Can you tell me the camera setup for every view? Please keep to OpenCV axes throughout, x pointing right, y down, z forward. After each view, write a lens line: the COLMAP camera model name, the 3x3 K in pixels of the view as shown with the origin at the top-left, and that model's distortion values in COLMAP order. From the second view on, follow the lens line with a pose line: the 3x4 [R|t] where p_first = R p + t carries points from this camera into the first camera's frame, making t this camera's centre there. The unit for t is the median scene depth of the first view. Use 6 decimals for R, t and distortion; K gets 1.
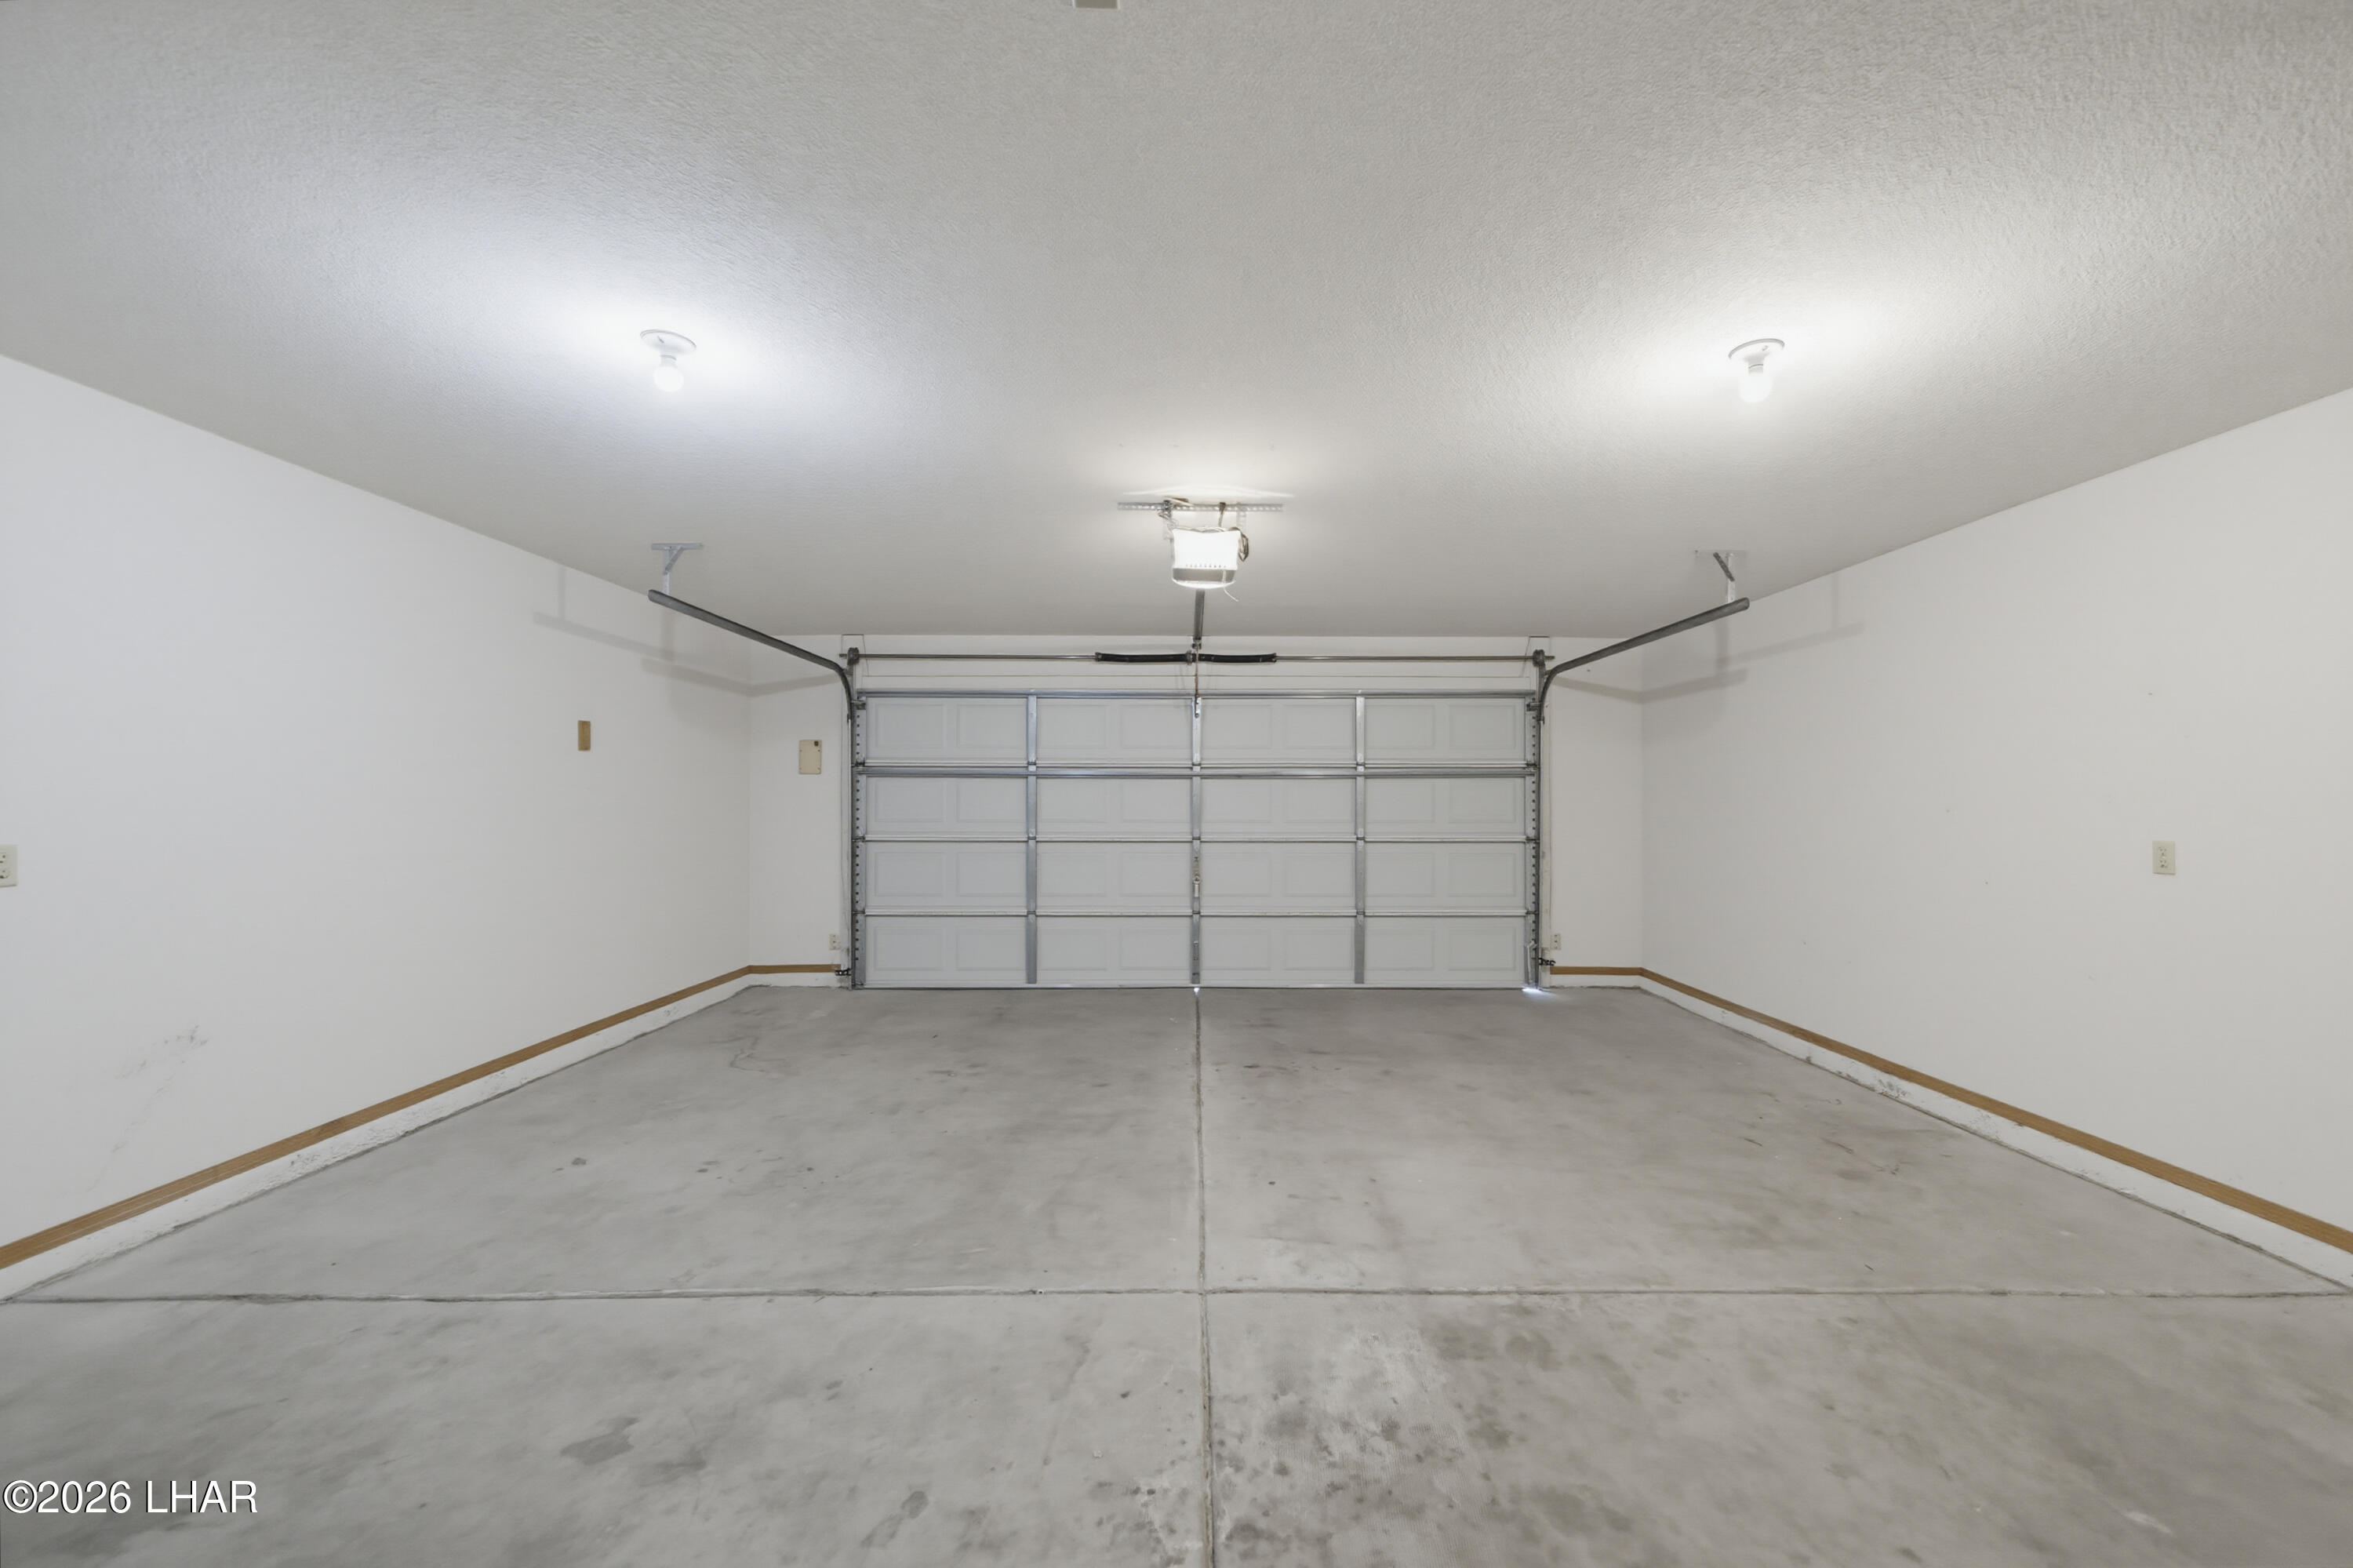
lens RADIAL K [[930.1, 0, 1174.2], [0, 930.1, 802.0], [0, 0, 1]] dist [-0.002338, -0.000019]
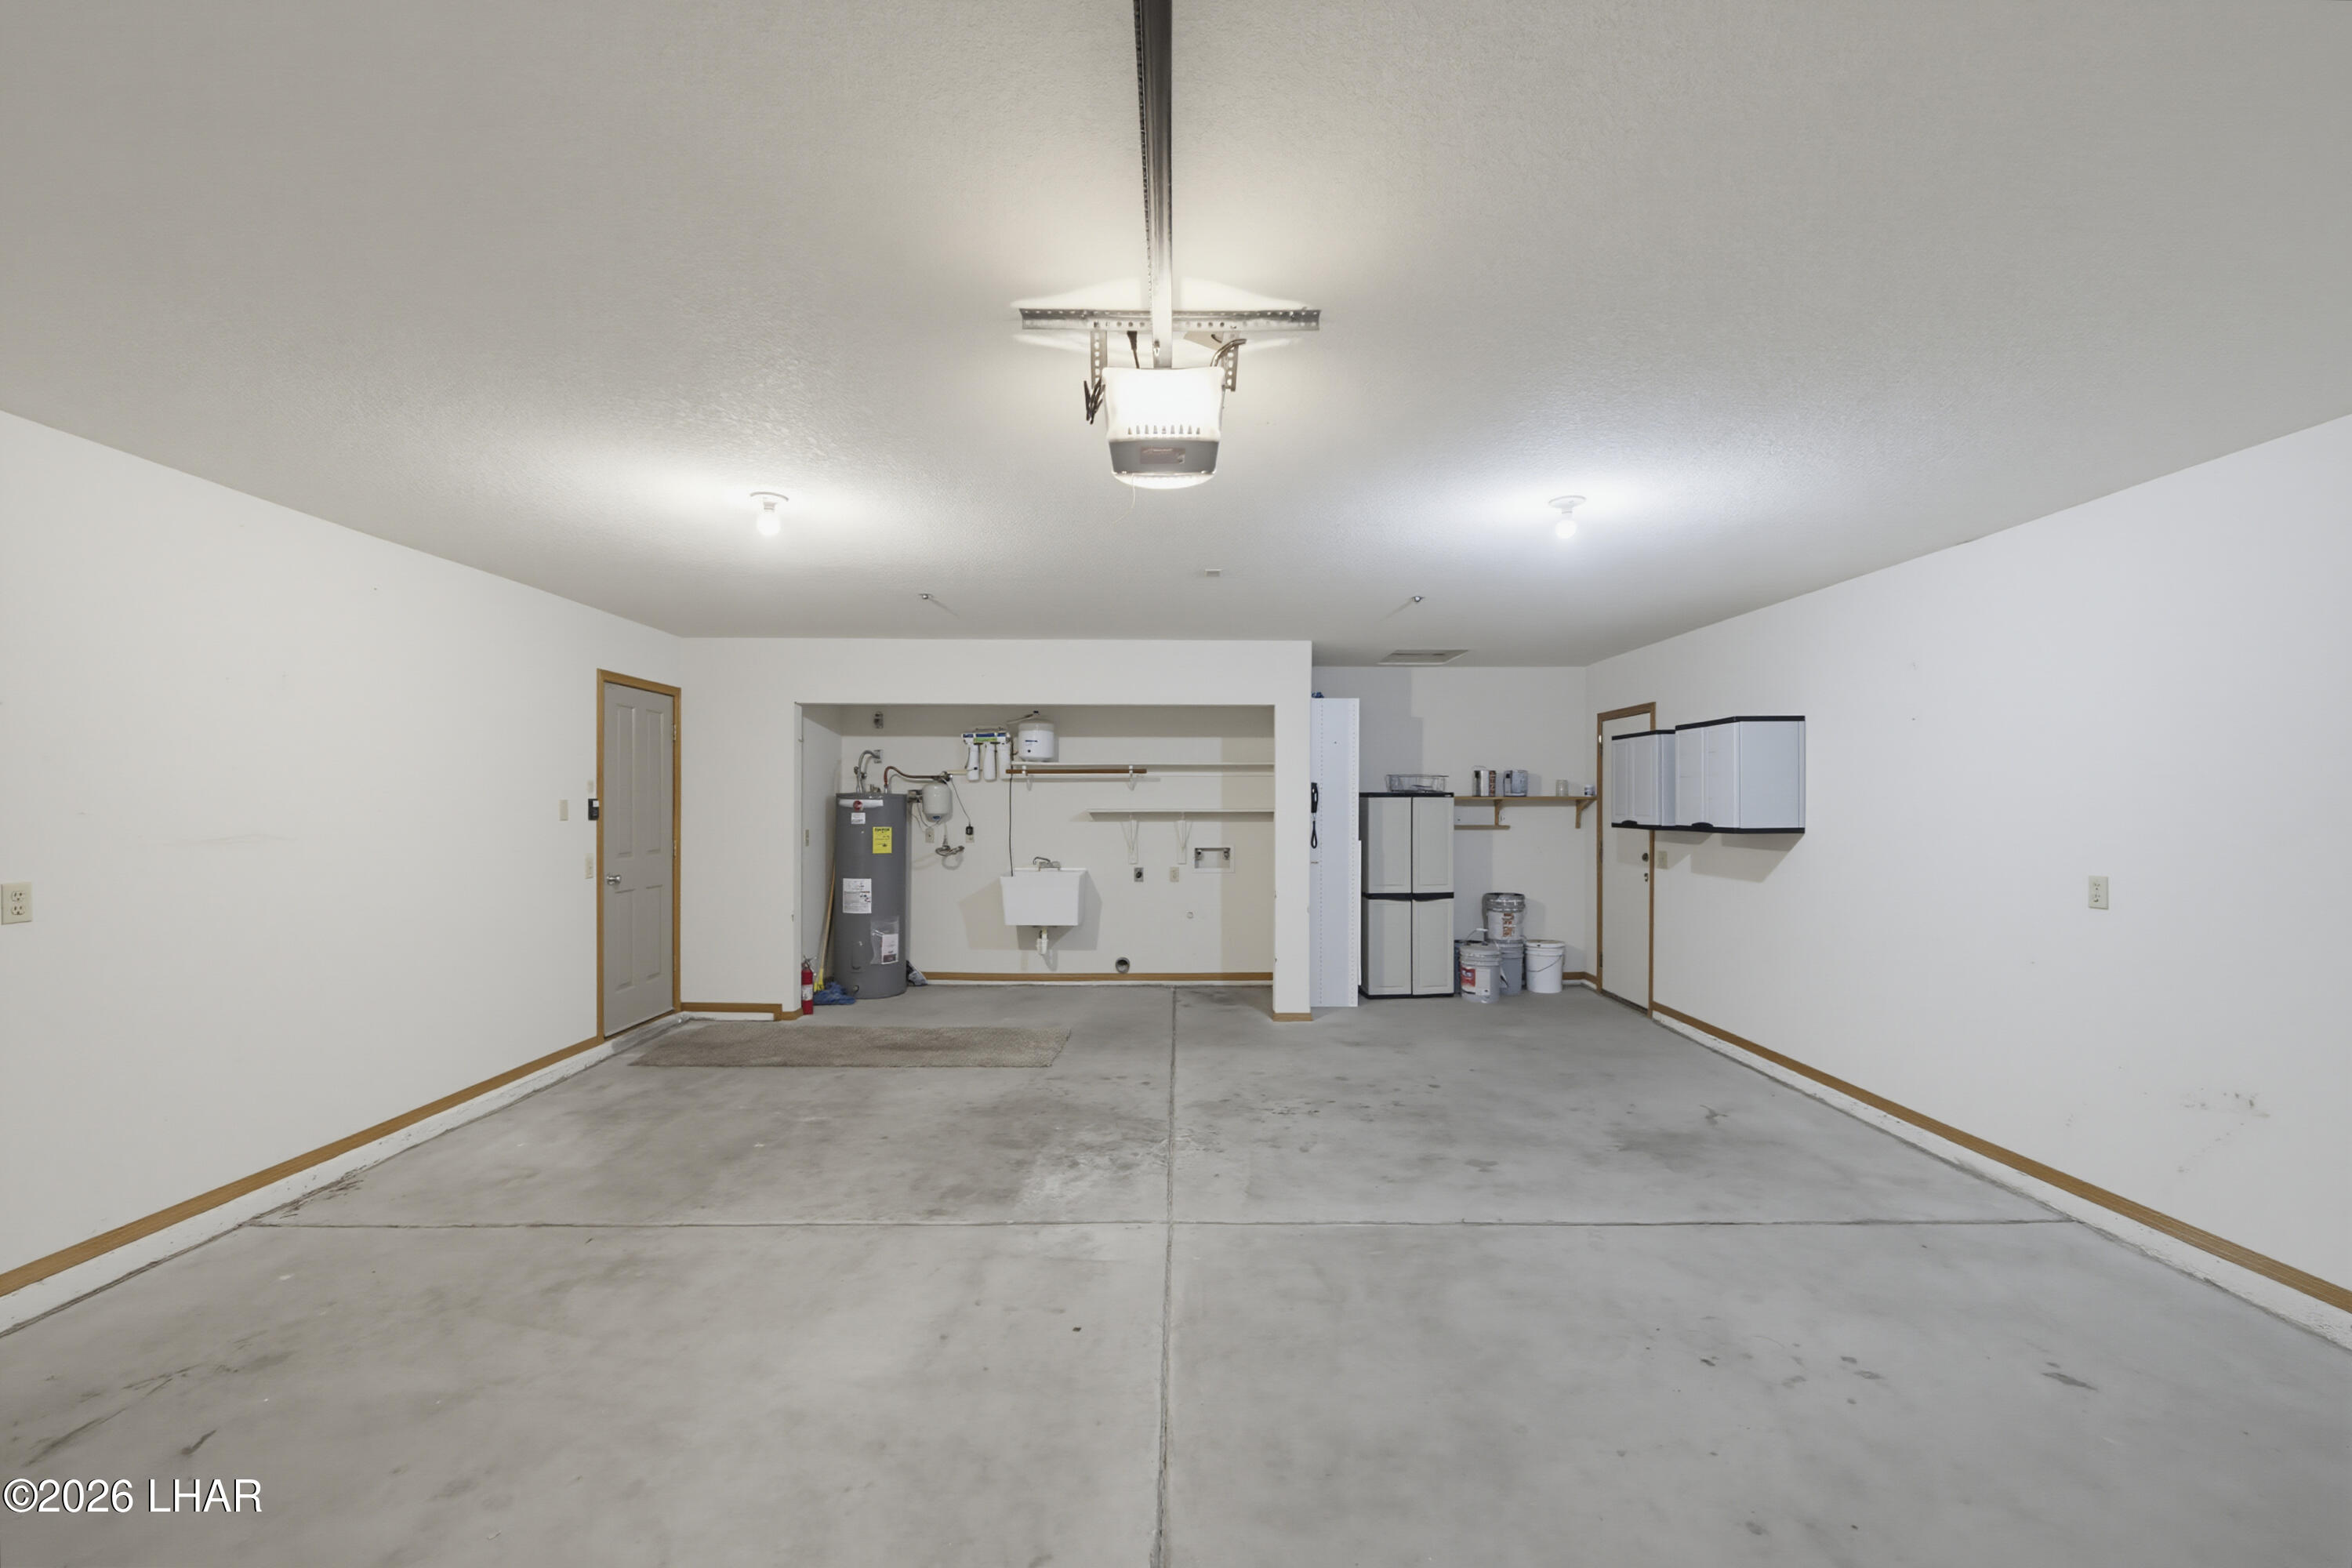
lens RADIAL K [[1022.8, 0, 1176.0], [0, 1022.8, 784.0], [0, 0, 1]] dist [-0.000197, -0.000043]
pose [[-0.999856, -0.007762, -0.015073, 0.047623], [-0.007490, 0.999809, -0.018037, -0.047442], [0.015210, -0.017921, -0.999724, 2.366158]]
